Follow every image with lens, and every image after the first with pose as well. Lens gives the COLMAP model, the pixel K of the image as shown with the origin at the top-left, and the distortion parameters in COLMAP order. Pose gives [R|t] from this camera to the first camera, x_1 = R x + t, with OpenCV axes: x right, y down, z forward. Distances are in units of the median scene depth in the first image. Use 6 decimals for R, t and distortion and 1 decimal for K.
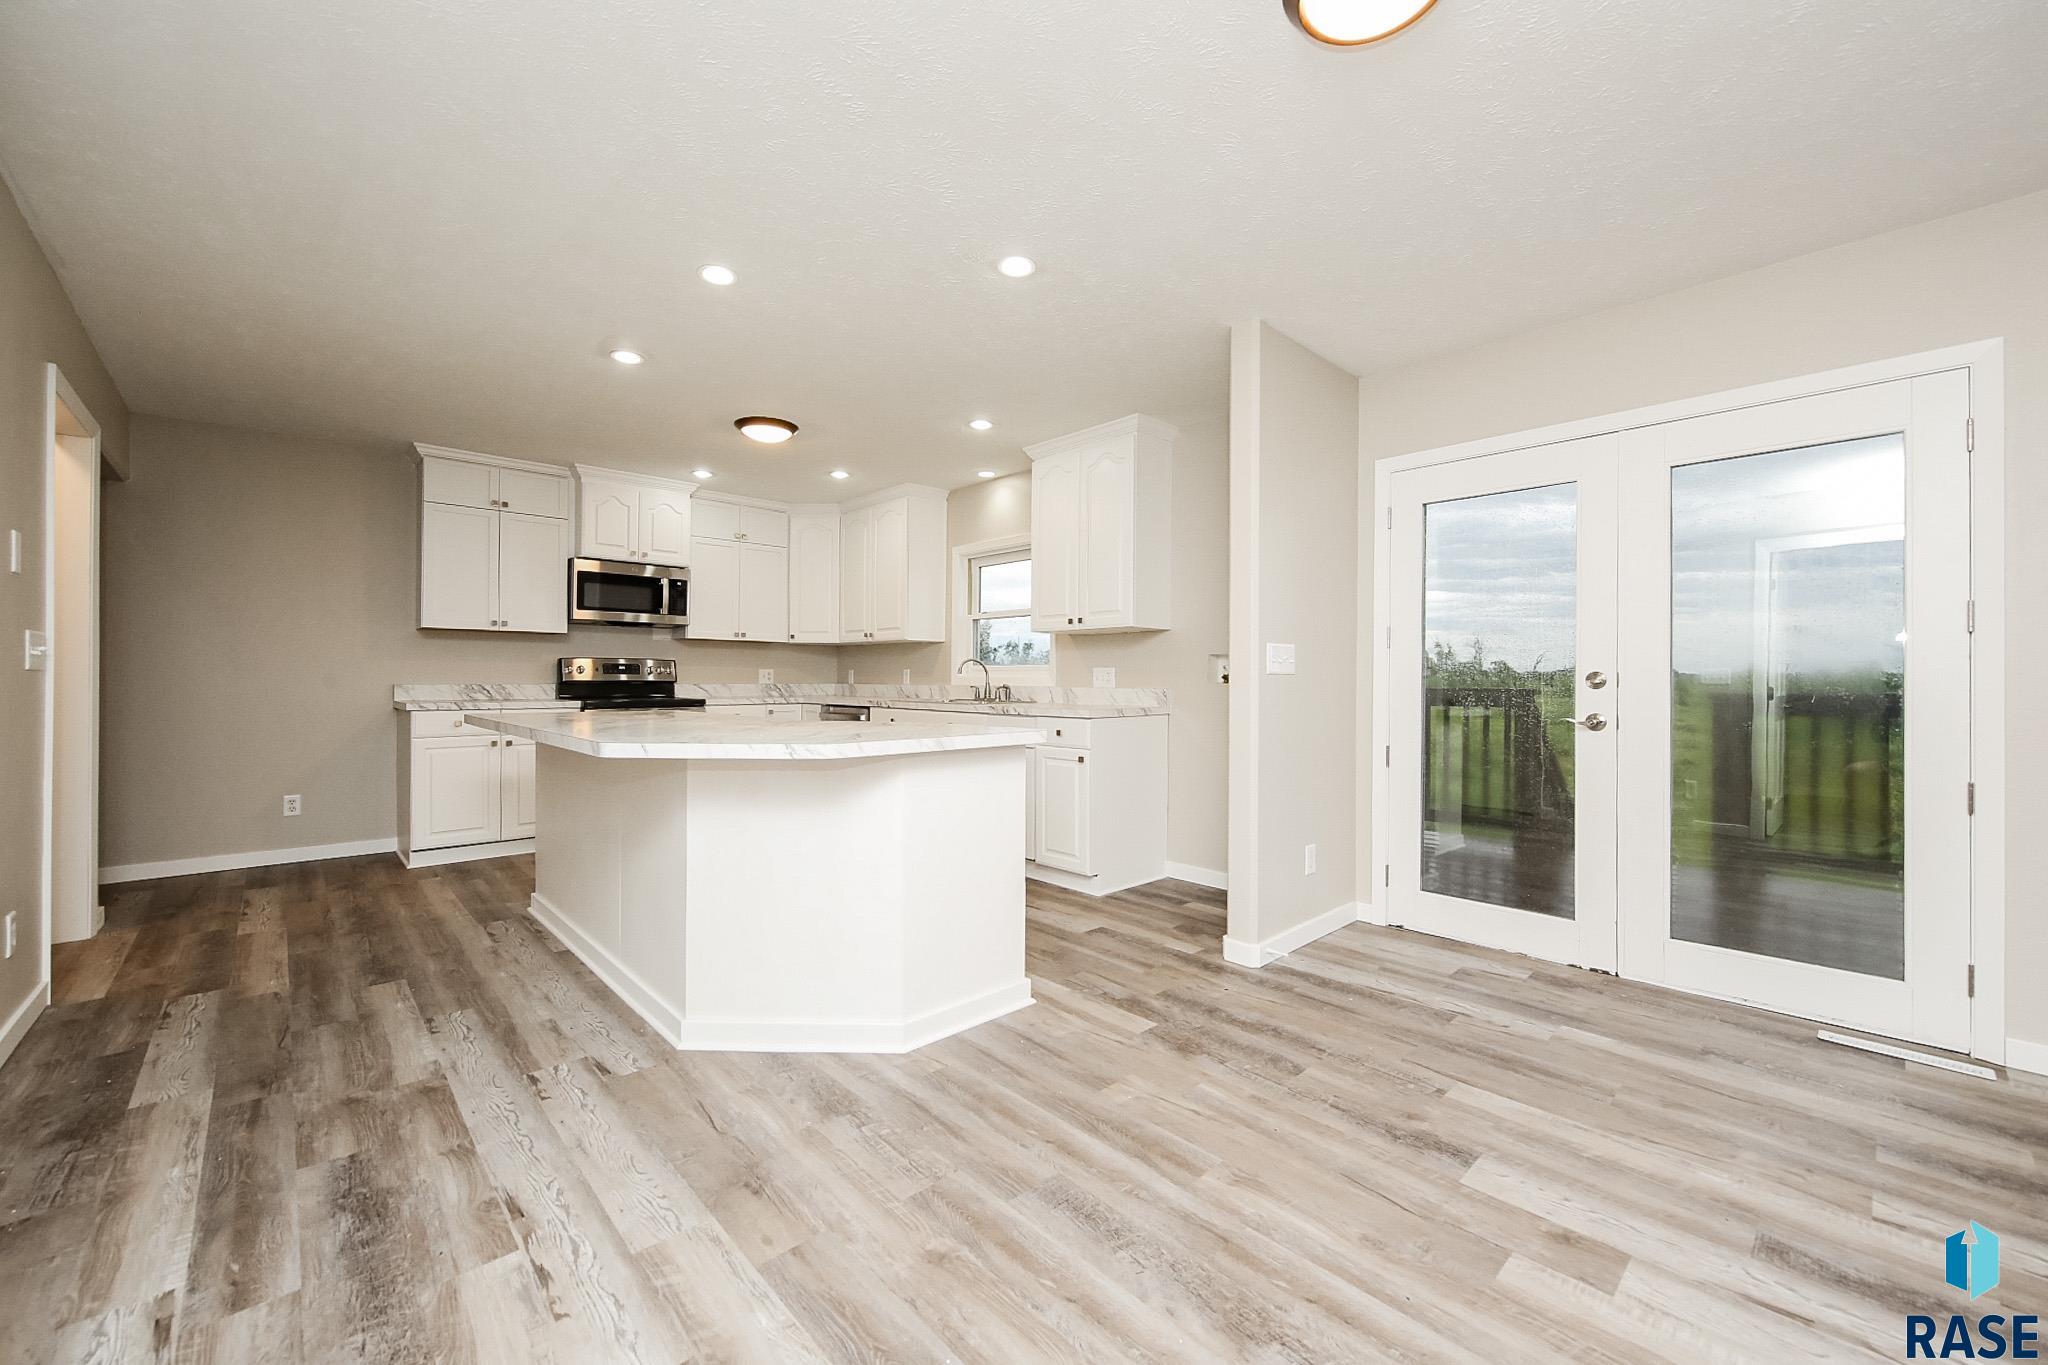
lens RADIAL K [[799.1, 0, 1024.0], [0, 799.1, 682.5], [0, 0, 1]] dist [-0.000348, -0.000025]
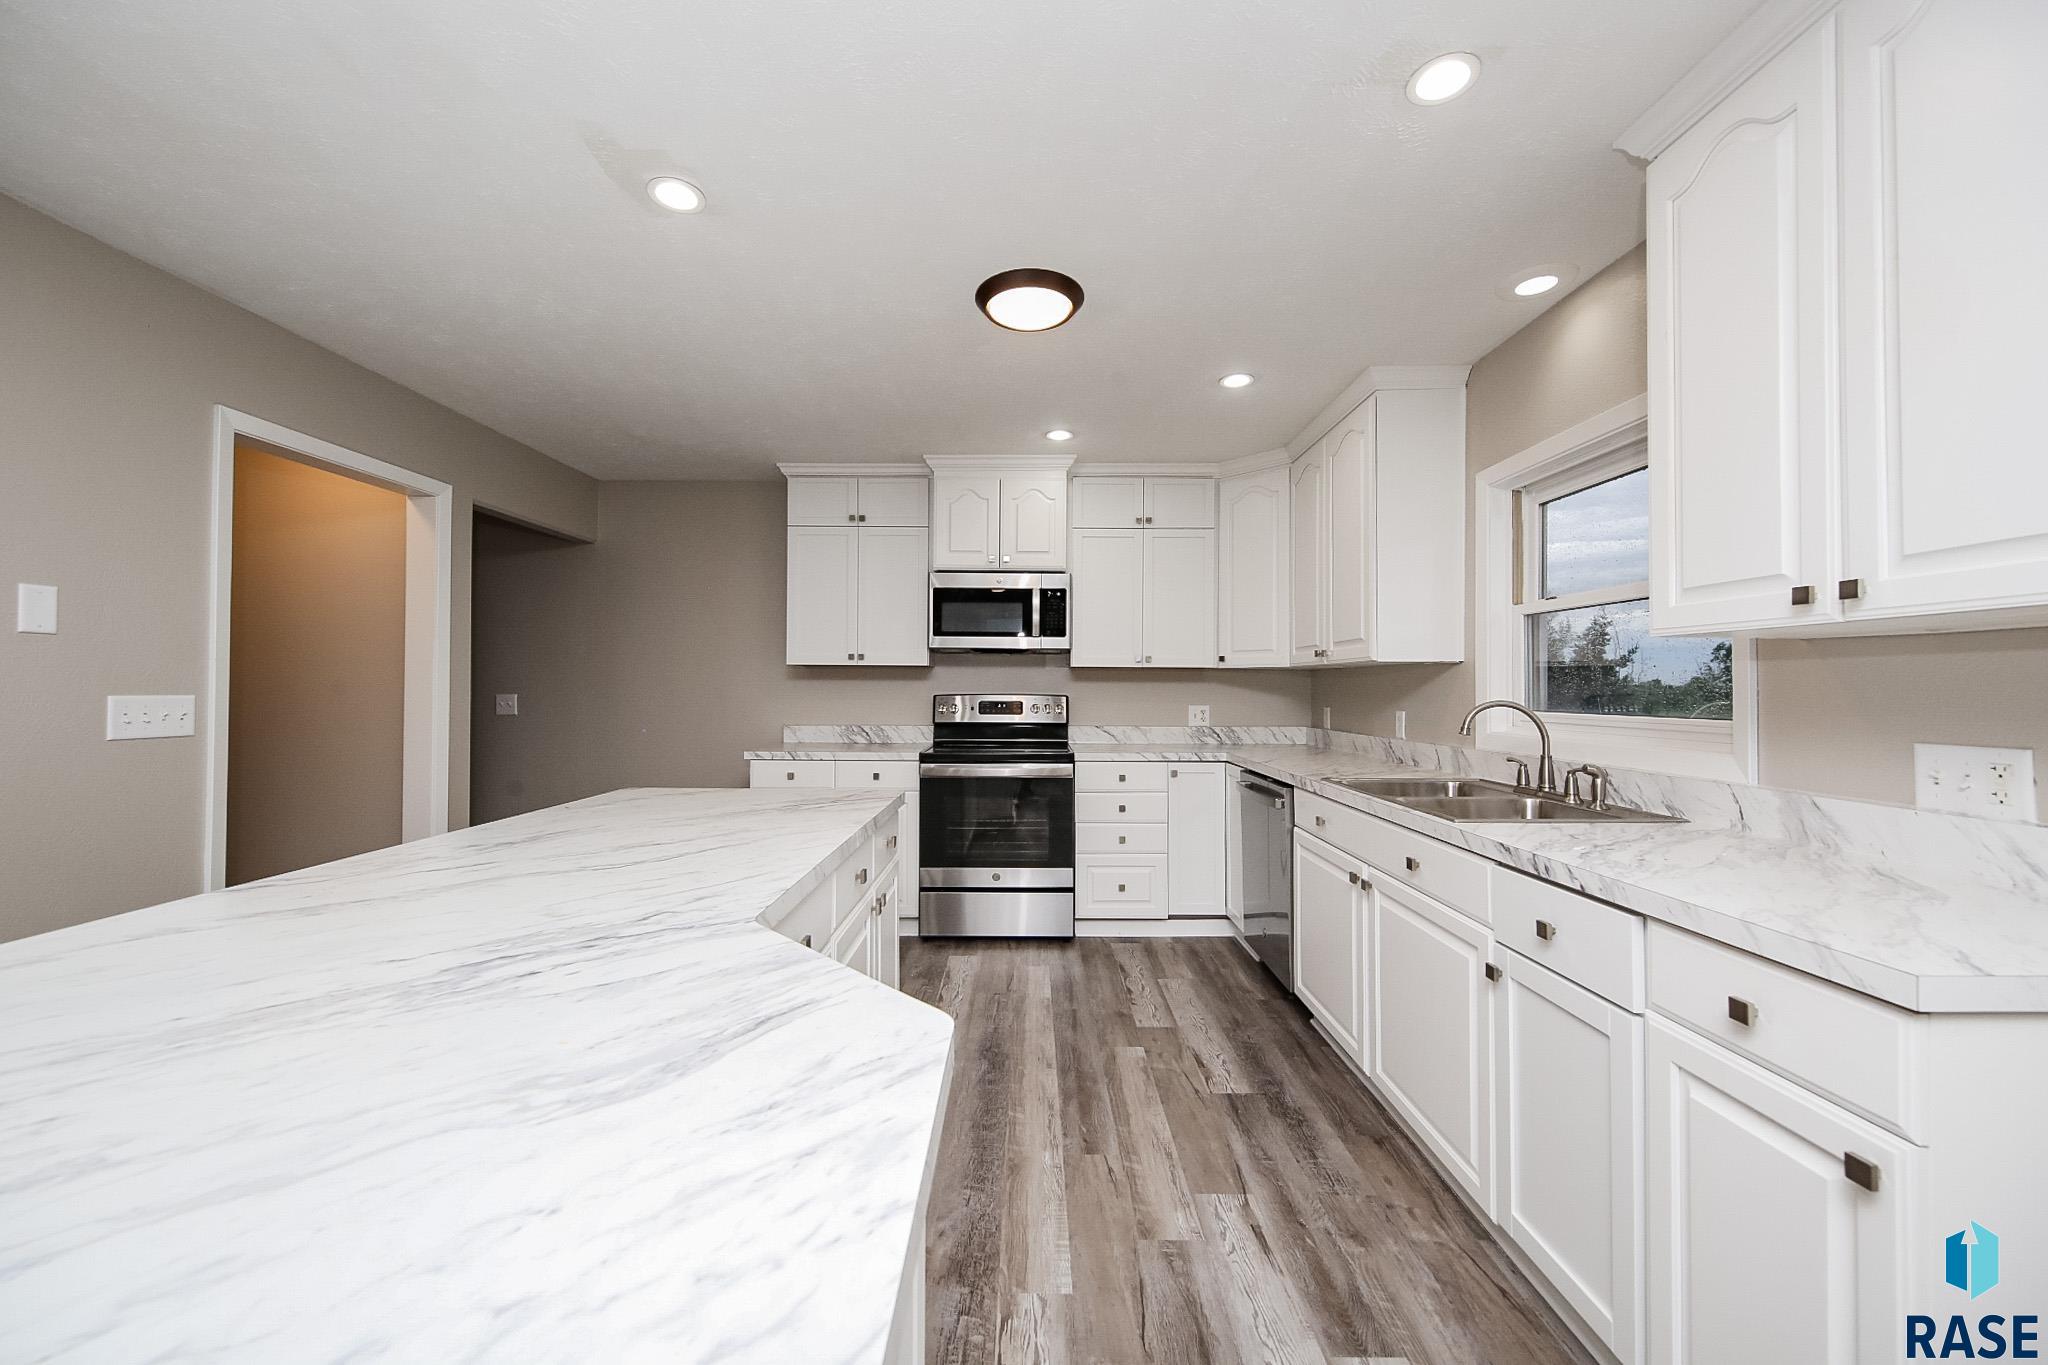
lens RADIAL K [[763.5, 0, 1024.0], [0, 763.5, 682.5], [0, 0, 1]] dist [0.000826, 0.000043]
pose [[0.725889, -0.008634, -0.687758, 0.036026], [-0.002459, 0.999882, -0.015147, -0.032058], [0.687807, 0.012686, 0.725782, 0.488965]]
